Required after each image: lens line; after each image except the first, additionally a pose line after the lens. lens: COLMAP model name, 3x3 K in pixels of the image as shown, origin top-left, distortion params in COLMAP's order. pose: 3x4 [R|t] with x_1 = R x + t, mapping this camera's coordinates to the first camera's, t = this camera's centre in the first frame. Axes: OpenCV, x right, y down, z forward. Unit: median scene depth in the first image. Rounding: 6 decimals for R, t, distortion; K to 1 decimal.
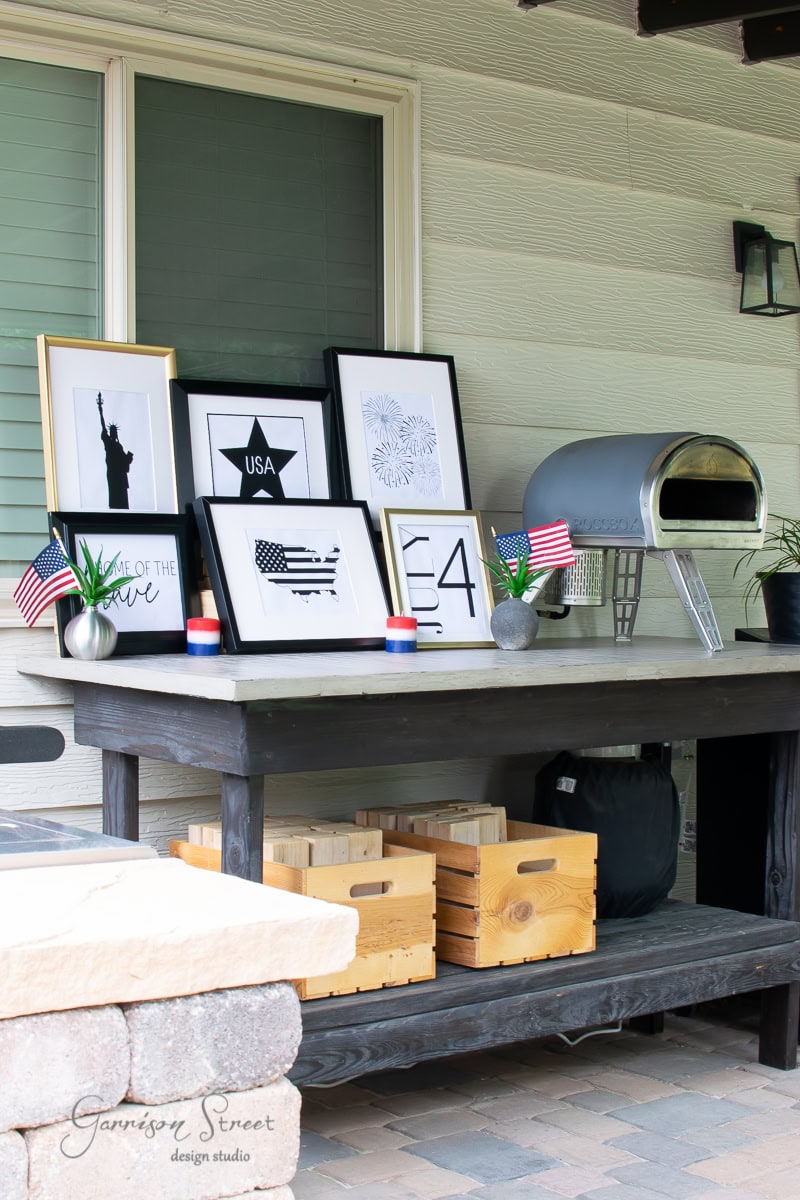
lens RADIAL K [[2002.7, 0, 400.5], [0, 2002.7, 695.6], [0, 0, 1]] dist [-0.194909, 0.069674]
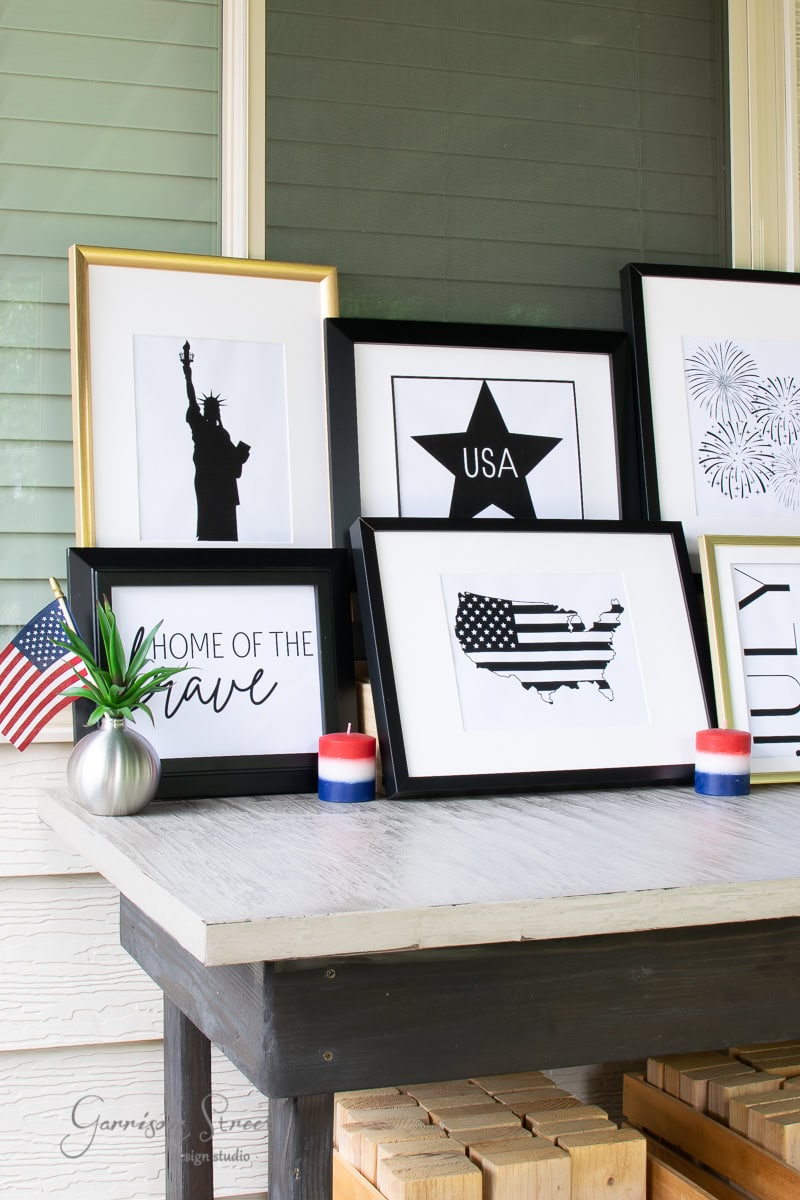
lens RADIAL K [[1846.5, 0, 400.0], [0, 1846.5, 600.0], [0, 0, 1]] dist [-0.201236, 0.242465]
pose [[0.949873, 0.005917, -0.312581, 0.074923], [-0.019836, 0.998947, -0.041367, -0.052939], [0.312007, 0.045494, 0.948990, 0.485337]]
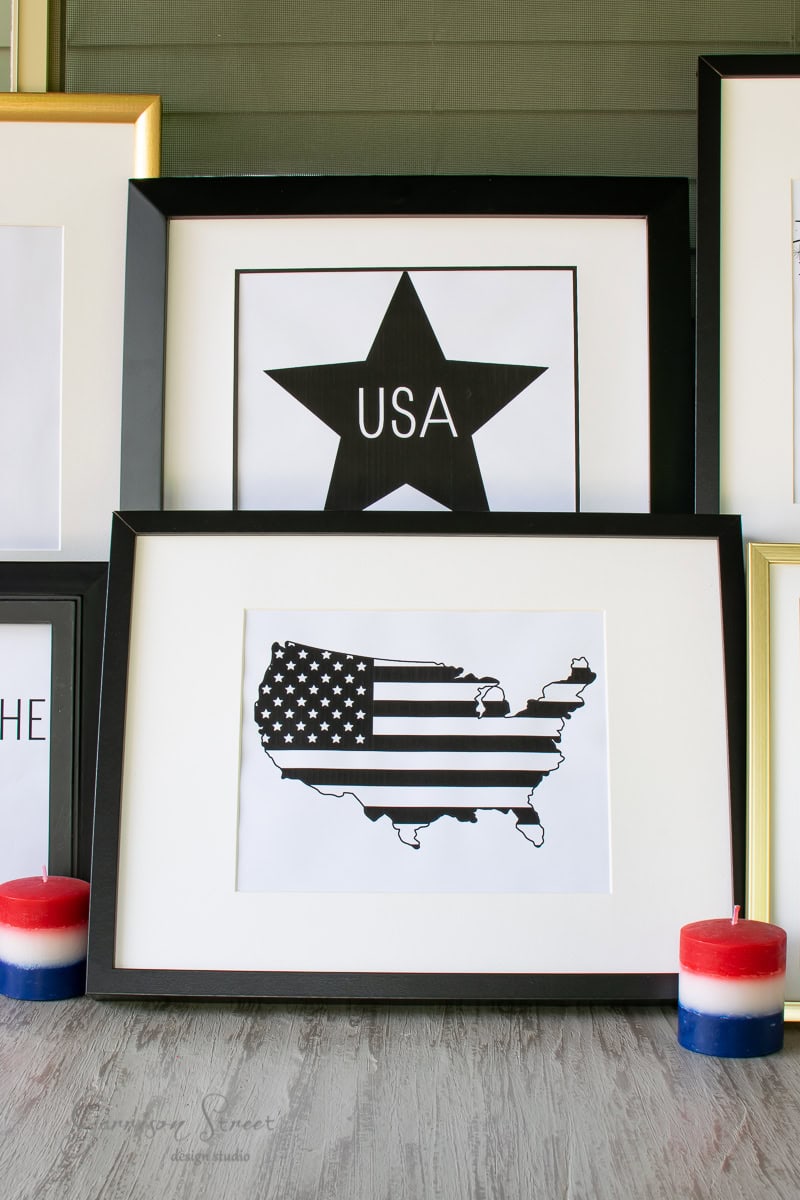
lens RADIAL K [[1913.1, 0, 400.0], [0, 1913.1, 600.0], [0, 0, 1]] dist [-0.202196, 0.249136]
pose [[0.757969, 0.037291, -0.651224, 0.144229], [-0.045480, 0.998956, 0.004269, -0.085872], [0.650703, 0.026381, 0.758874, 0.761489]]
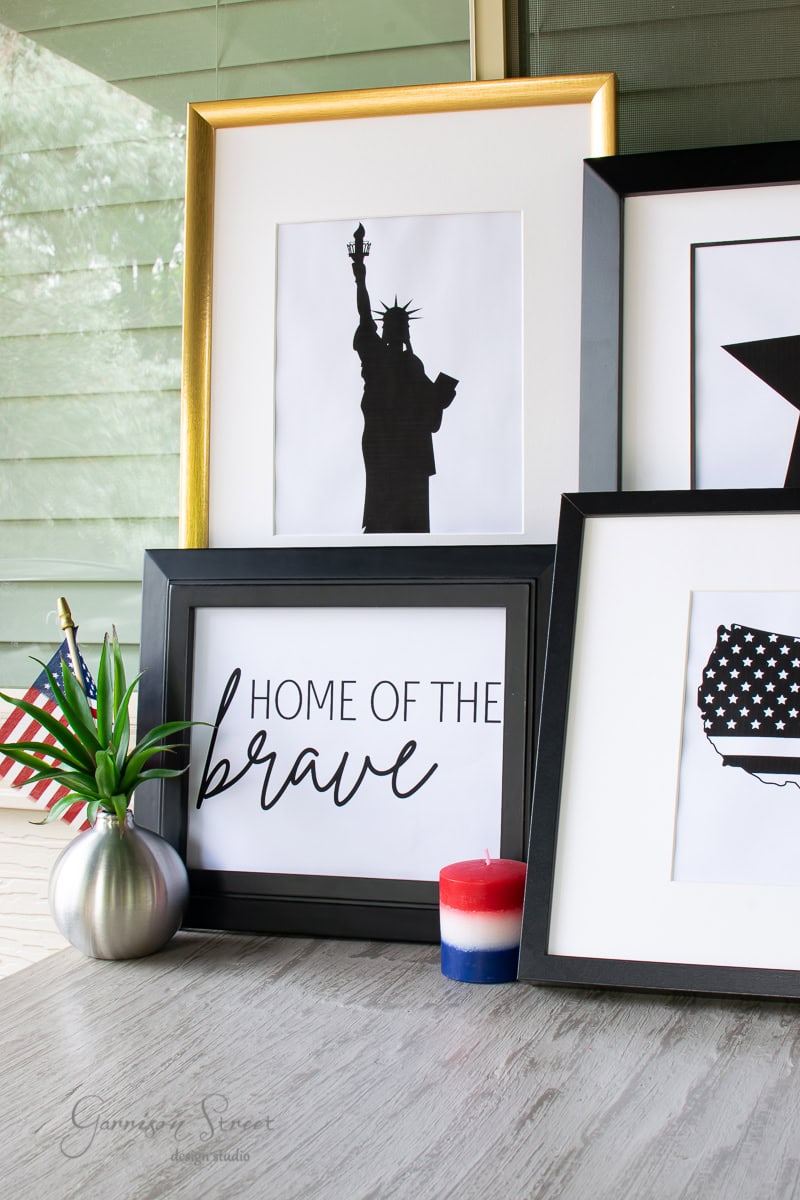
lens RADIAL K [[1846.5, 0, 400.0], [0, 1846.5, 600.0], [0, 0, 1]] dist [-0.201236, 0.242465]
pose [[0.492142, 0.040301, -0.869582, 0.153165], [-0.032659, 0.999079, 0.027819, -0.087078], [0.869902, 0.014709, 0.493005, 0.797259]]
